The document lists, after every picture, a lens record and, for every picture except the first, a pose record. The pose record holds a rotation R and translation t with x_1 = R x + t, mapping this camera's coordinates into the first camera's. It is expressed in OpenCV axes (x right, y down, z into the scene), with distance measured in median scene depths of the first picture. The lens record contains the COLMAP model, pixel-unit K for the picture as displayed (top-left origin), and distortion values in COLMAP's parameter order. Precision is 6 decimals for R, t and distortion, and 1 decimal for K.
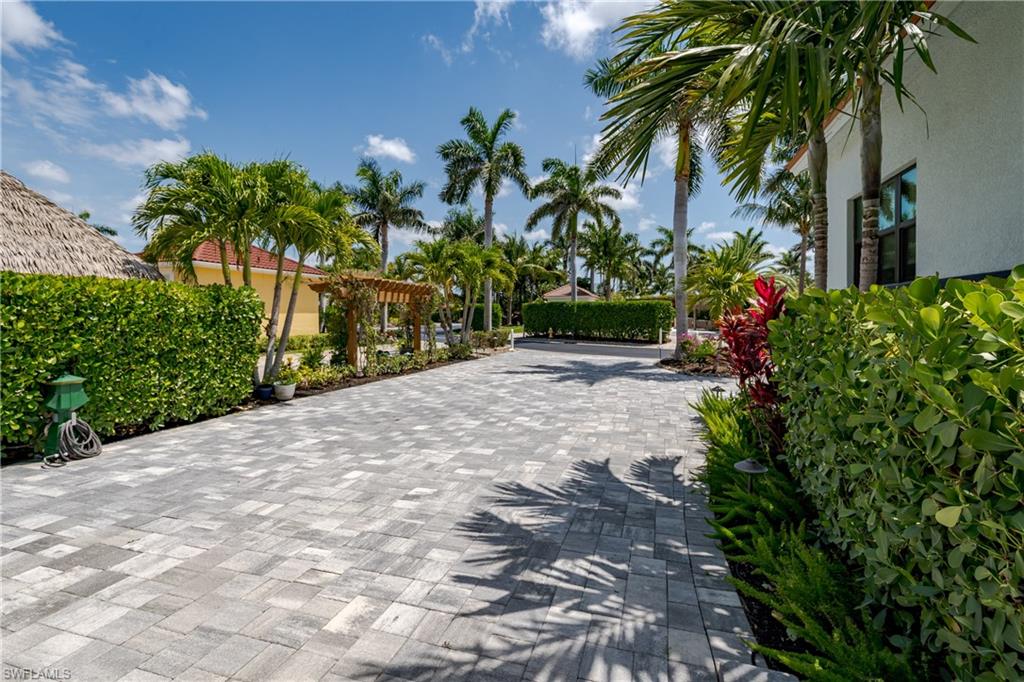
lens RADIAL K [[467.4, 0, 516.9], [0, 467.4, 335.4], [0, 0, 1]] dist [0.006864, -0.001318]
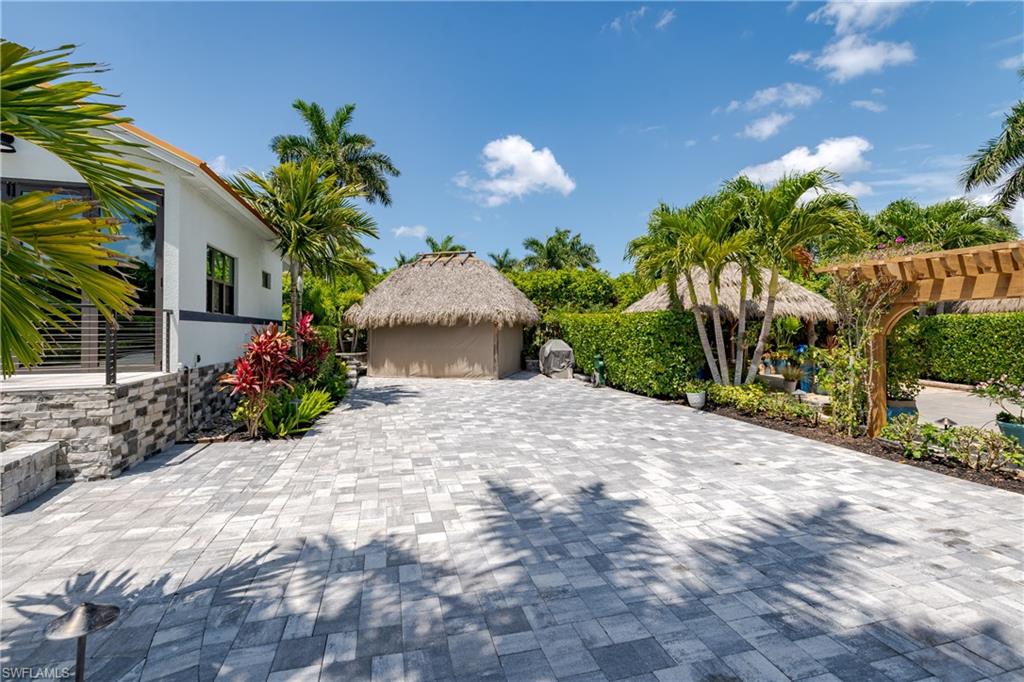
lens RADIAL K [[467.4, 0, 522.3], [0, 467.4, 323.8], [0, 0, 1]] dist [0.006864, -0.001318]
pose [[-0.830157, -0.006681, -0.557490, 0.891871], [-0.022794, 0.999499, 0.021963, -0.142498], [0.557064, 0.030940, -0.829893, 3.209987]]
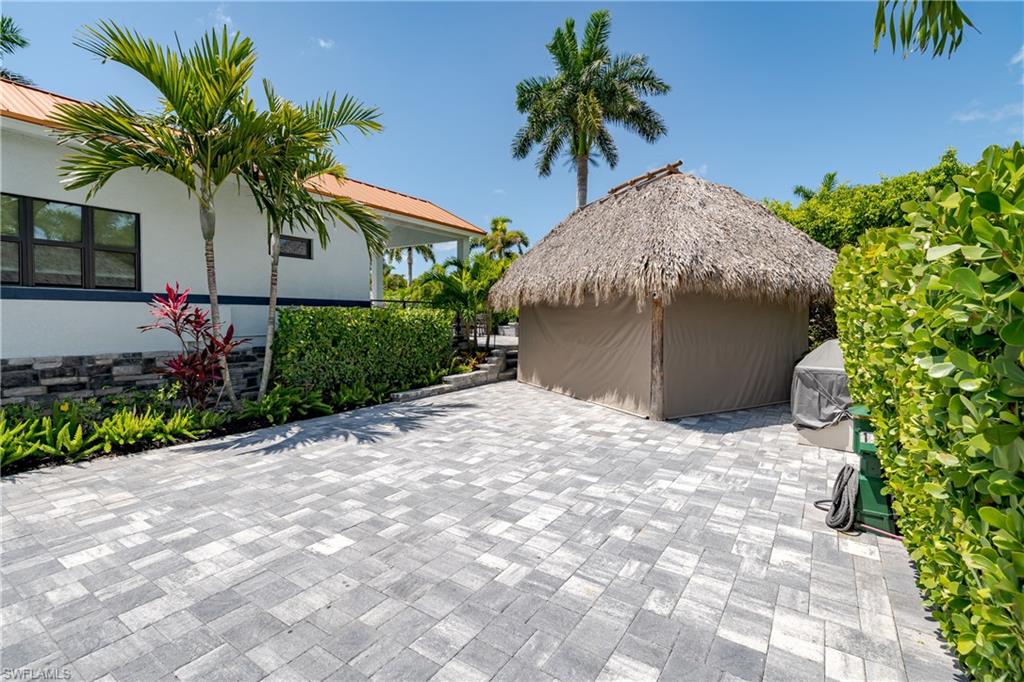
lens RADIAL K [[467.4, 0, 518.6], [0, 467.4, 331.5], [0, 0, 1]] dist [0.006864, -0.001318]
pose [[-0.962636, -0.012567, 0.270507, -0.736340], [0.008214, 0.997108, 0.075552, -0.084227], [-0.270674, 0.074951, -0.959749, 1.987634]]
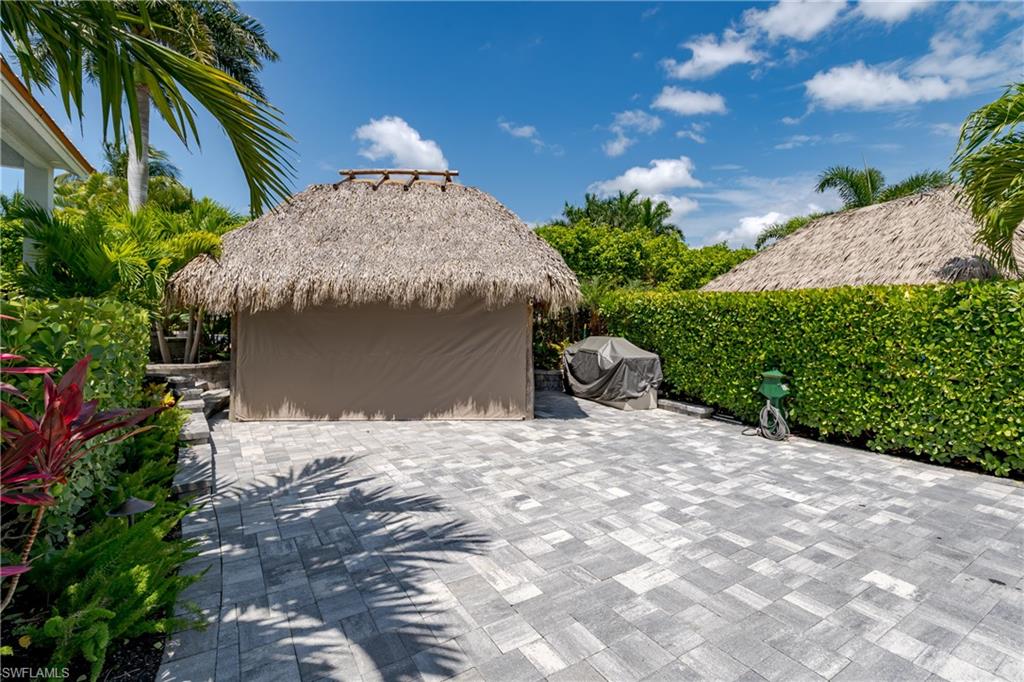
lens RADIAL K [[467.4, 0, 523.2], [0, 467.4, 317.2], [0, 0, 1]] dist [0.006864, -0.001318]
pose [[-0.636438, -0.010435, -0.771257, 0.494088], [-0.039749, 0.999024, 0.019284, -0.061398], [0.770303, 0.042929, -0.636232, 1.428218]]
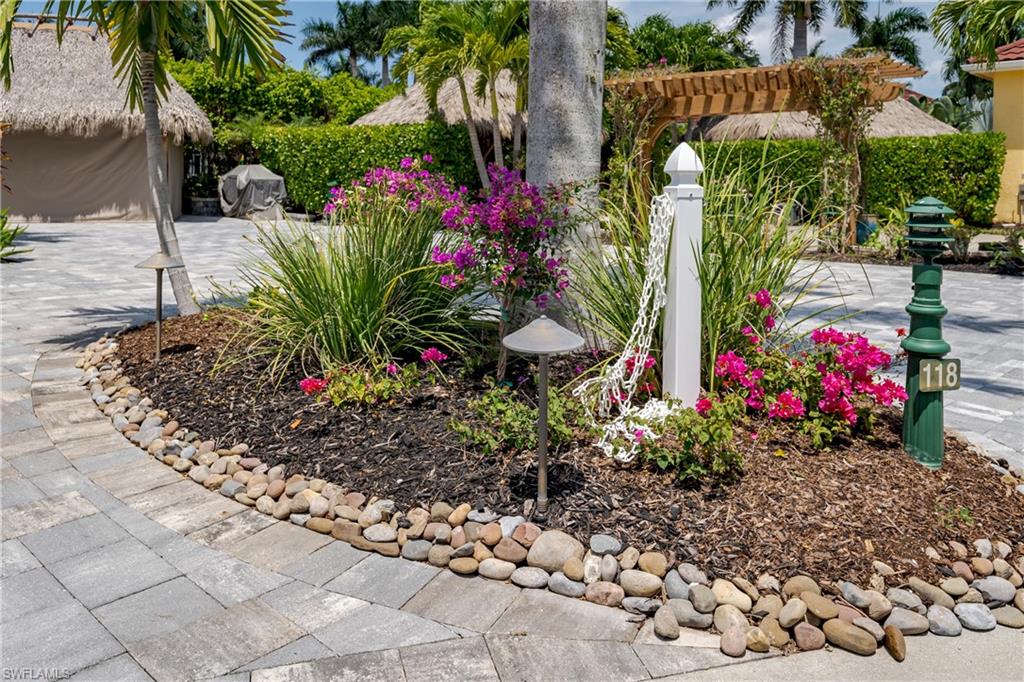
lens RADIAL K [[805.2, 0, 525.4], [0, 805.2, 198.0], [0, 0, 1]] dist [-0.005830, -0.004092]
pose [[-0.422969, 0.015533, -0.906011, 1.820162], [-0.047721, 0.998084, 0.039390, -0.012597], [0.904887, 0.059897, -0.421417, 3.412880]]
